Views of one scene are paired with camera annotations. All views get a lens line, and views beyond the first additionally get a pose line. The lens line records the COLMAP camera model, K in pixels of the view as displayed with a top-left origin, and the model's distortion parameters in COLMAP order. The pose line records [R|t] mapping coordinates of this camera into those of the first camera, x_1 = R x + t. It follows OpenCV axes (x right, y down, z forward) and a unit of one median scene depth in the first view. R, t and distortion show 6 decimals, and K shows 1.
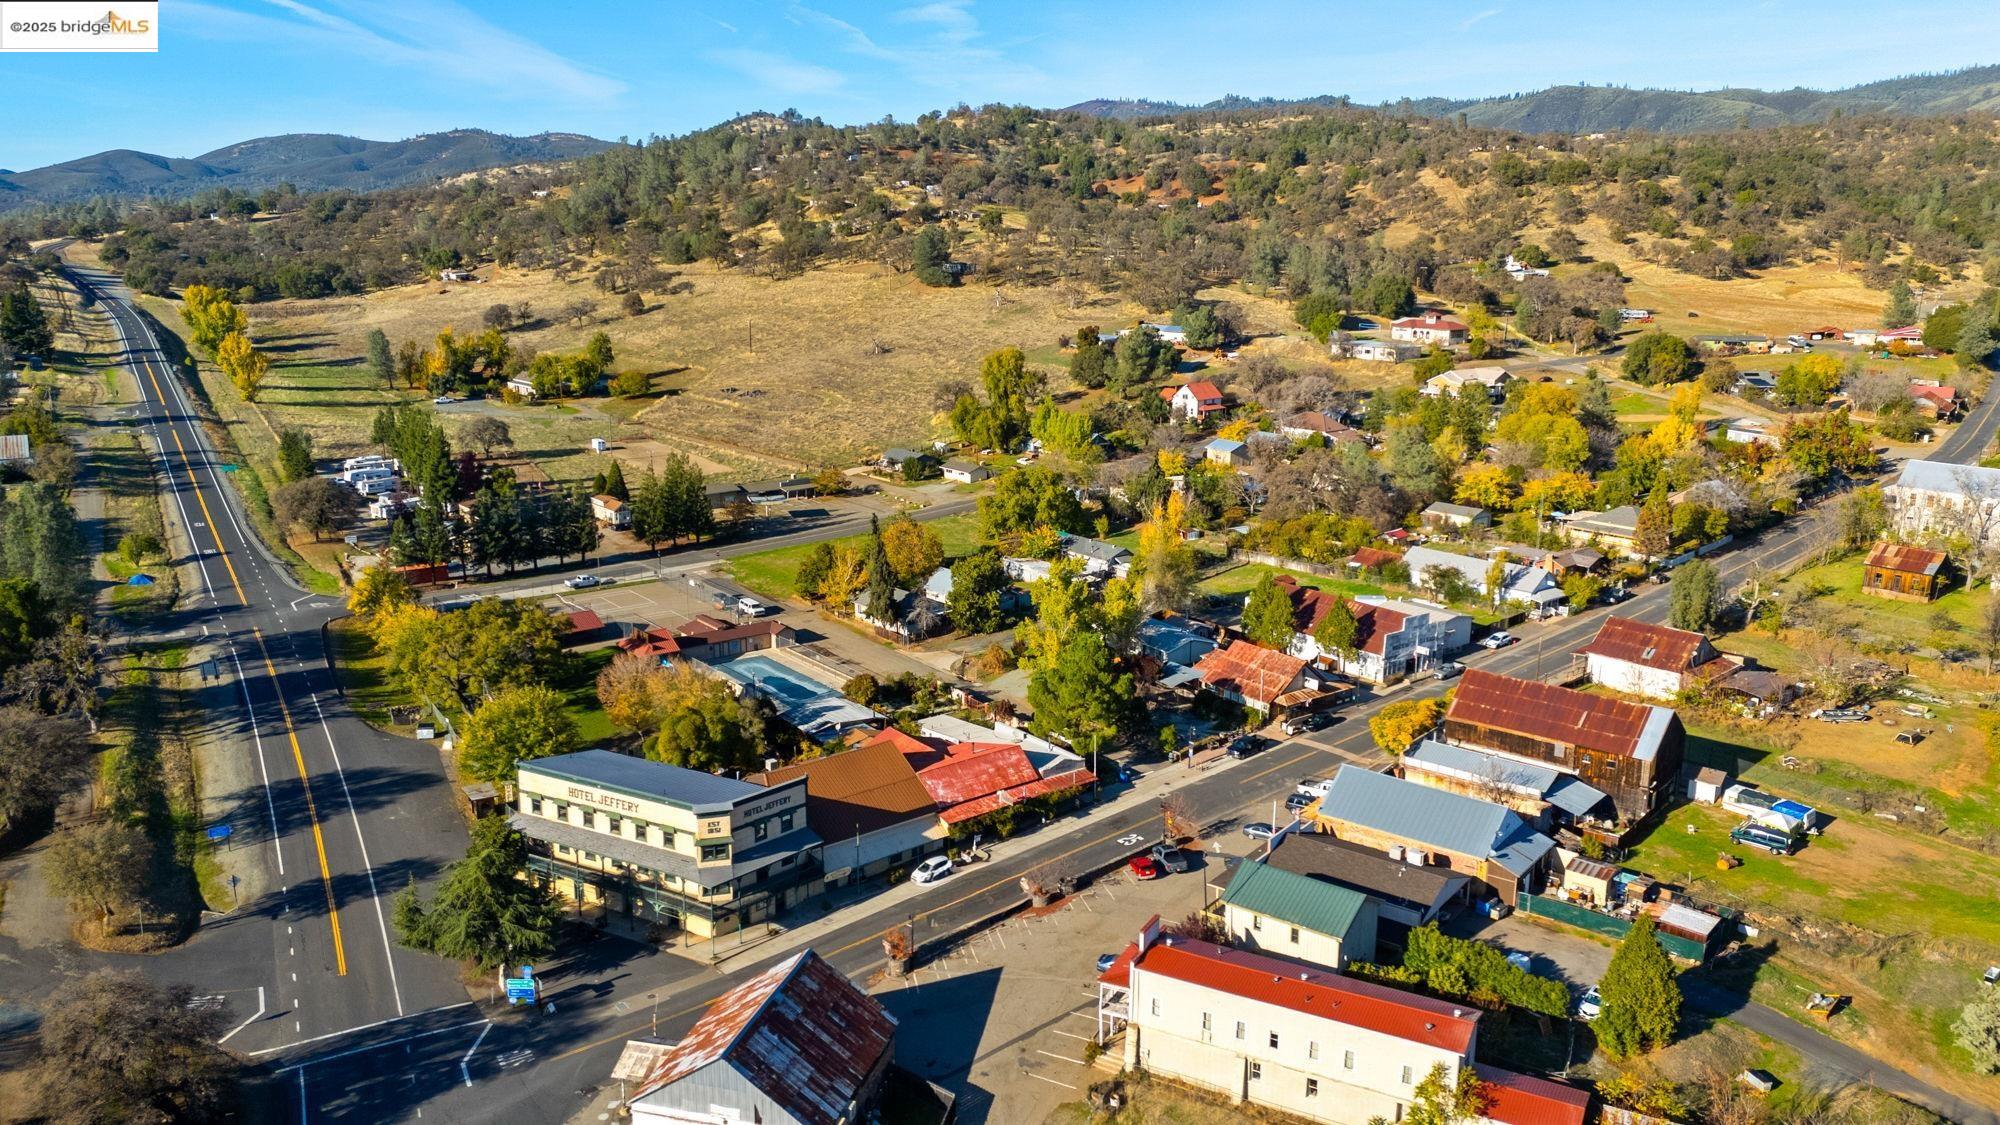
lens RADIAL K [[1514.3, 0, 1000.0], [0, 1514.3, 562.5], [0, 0, 1]] dist [0.110157, -0.118499]
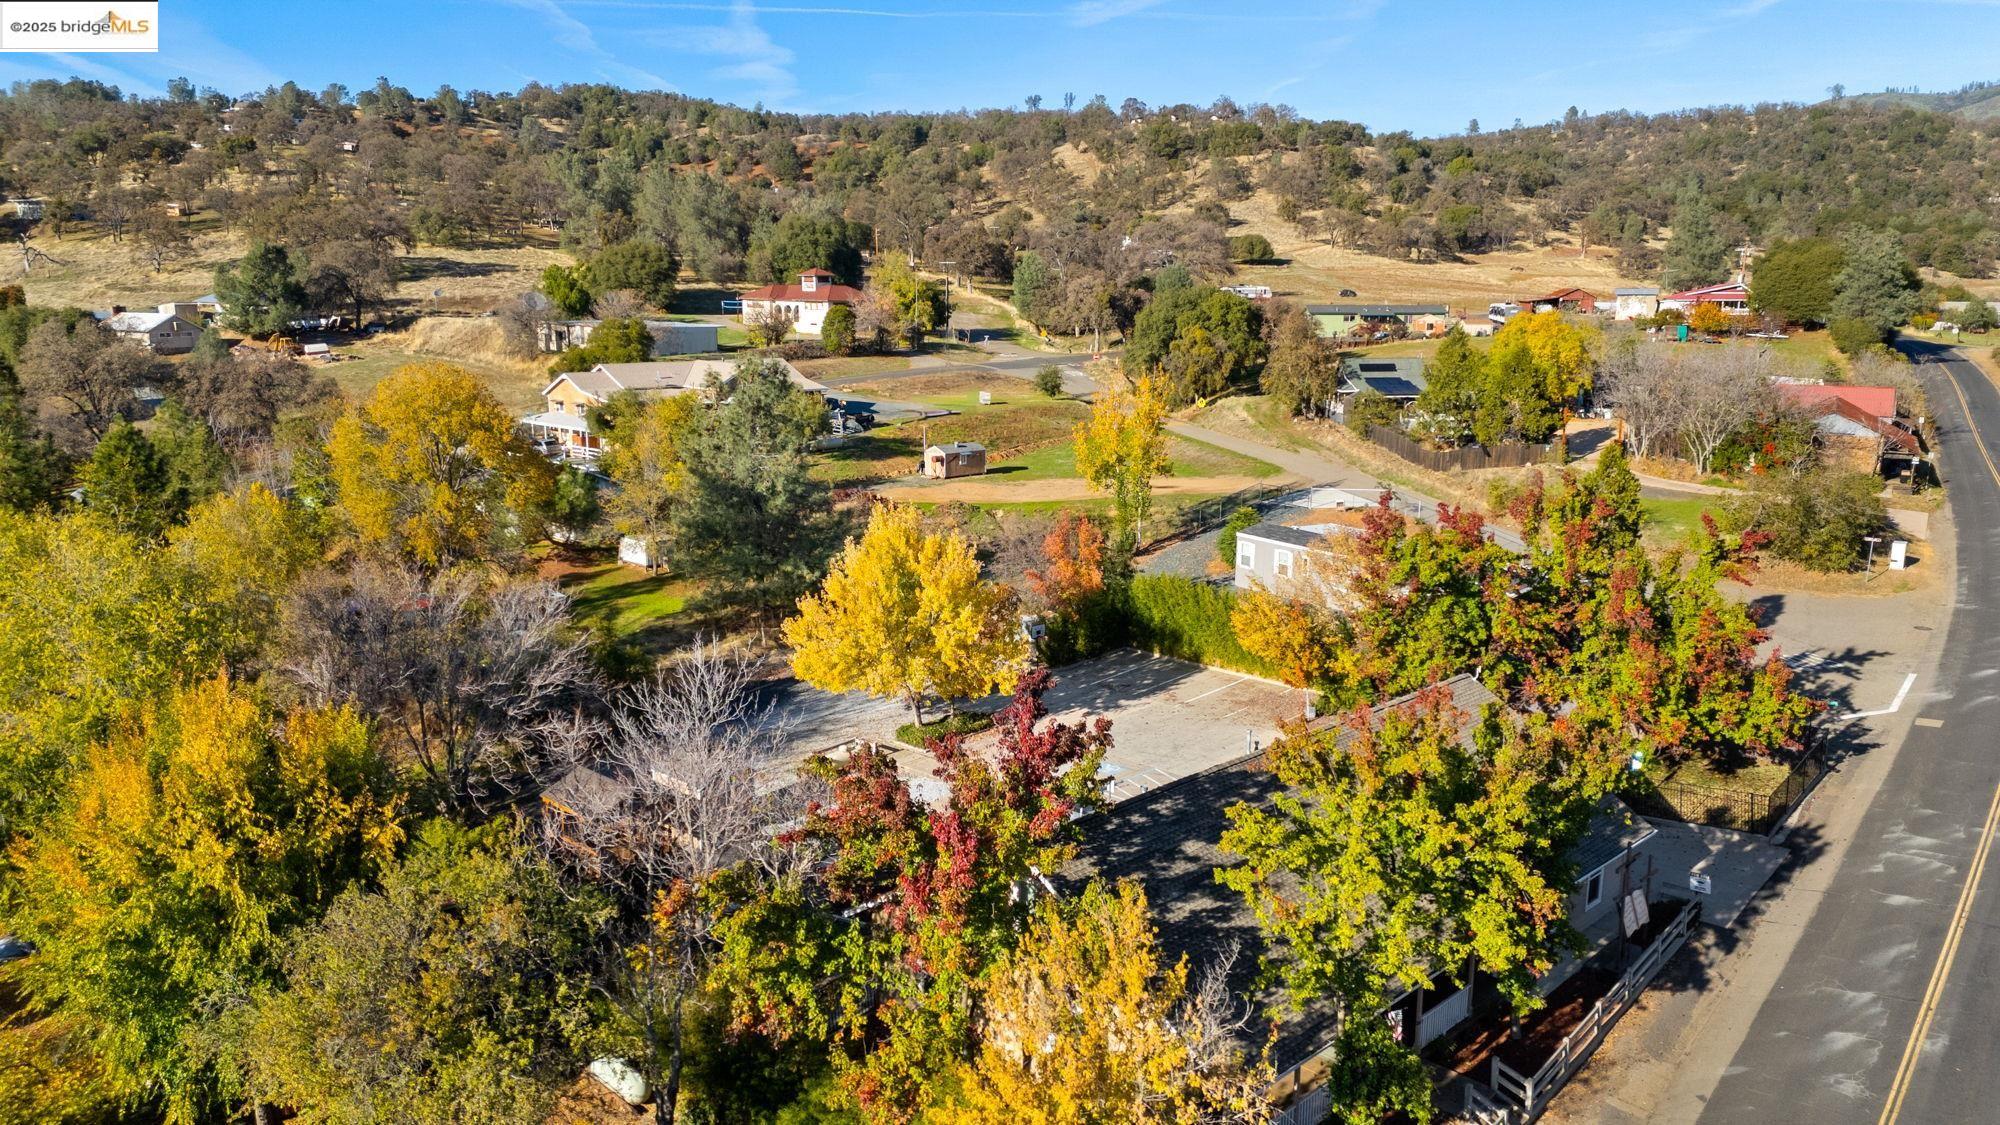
lens RADIAL K [[1514.3, 0, 1000.0], [0, 1514.3, 562.5], [0, 0, 1]] dist [0.110157, -0.118499]
pose [[0.991641, -0.029425, 0.125628, 0.187102], [0.033862, 0.998871, -0.033332, -0.034528], [-0.124505, 0.037307, 0.991517, 0.345706]]
